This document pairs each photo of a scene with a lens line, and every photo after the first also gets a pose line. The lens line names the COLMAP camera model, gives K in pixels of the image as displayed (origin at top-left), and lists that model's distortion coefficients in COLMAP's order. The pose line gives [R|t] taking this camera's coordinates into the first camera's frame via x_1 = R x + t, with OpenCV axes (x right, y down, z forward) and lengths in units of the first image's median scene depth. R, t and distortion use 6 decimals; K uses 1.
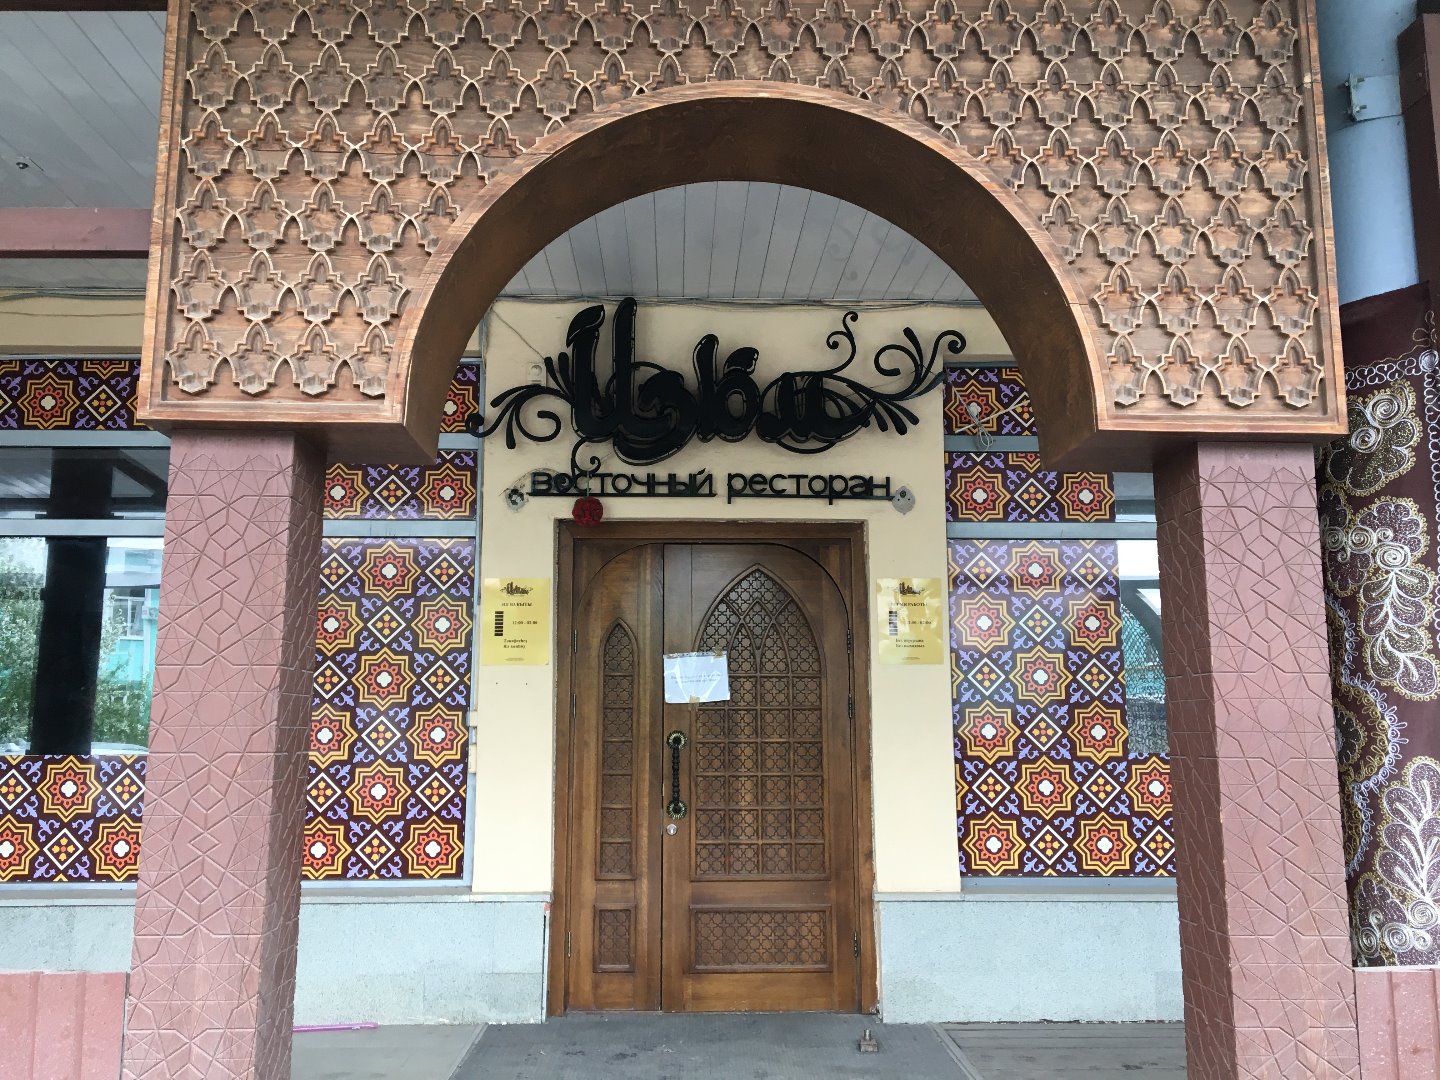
lens RADIAL K [[1202.4, 0, 719.1], [0, 1202.4, 542.7], [0, 0, 1]] dist [0.072294, -0.092785]
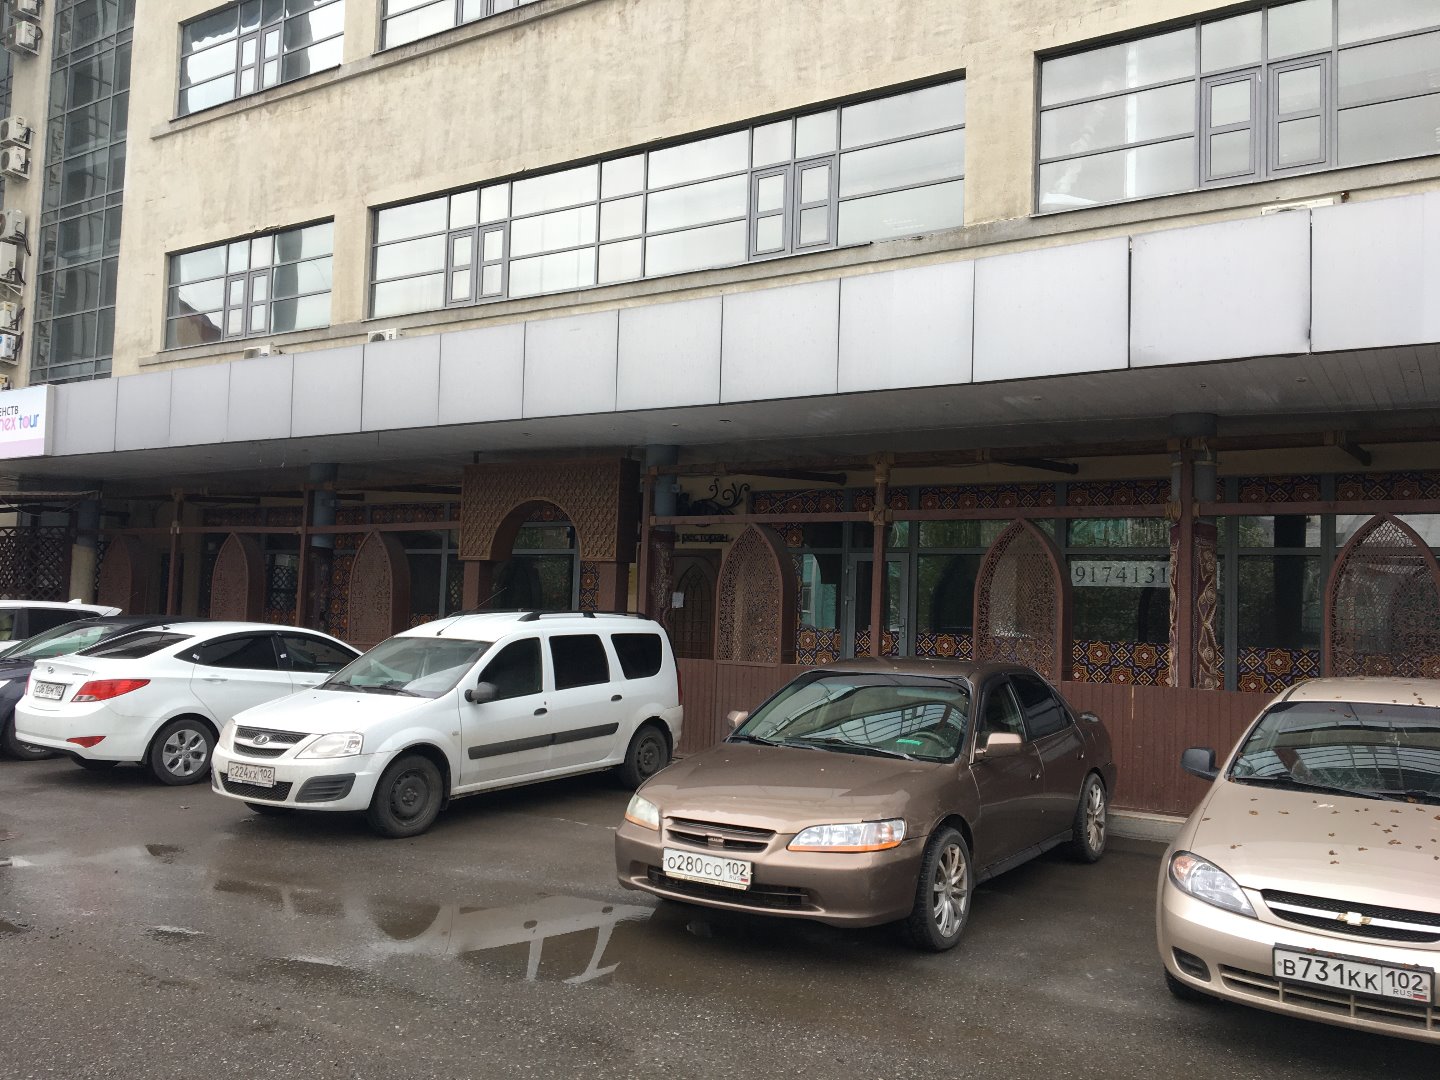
lens RADIAL K [[1202.4, 0, 715.7], [0, 1202.4, 534.8], [0, 0, 1]] dist [0.072294, -0.092785]
pose [[0.827050, -0.011672, -0.562008, 1.786301], [0.053345, 0.996902, 0.057799, -0.226060], [0.559592, -0.077783, 0.825110, -1.464300]]
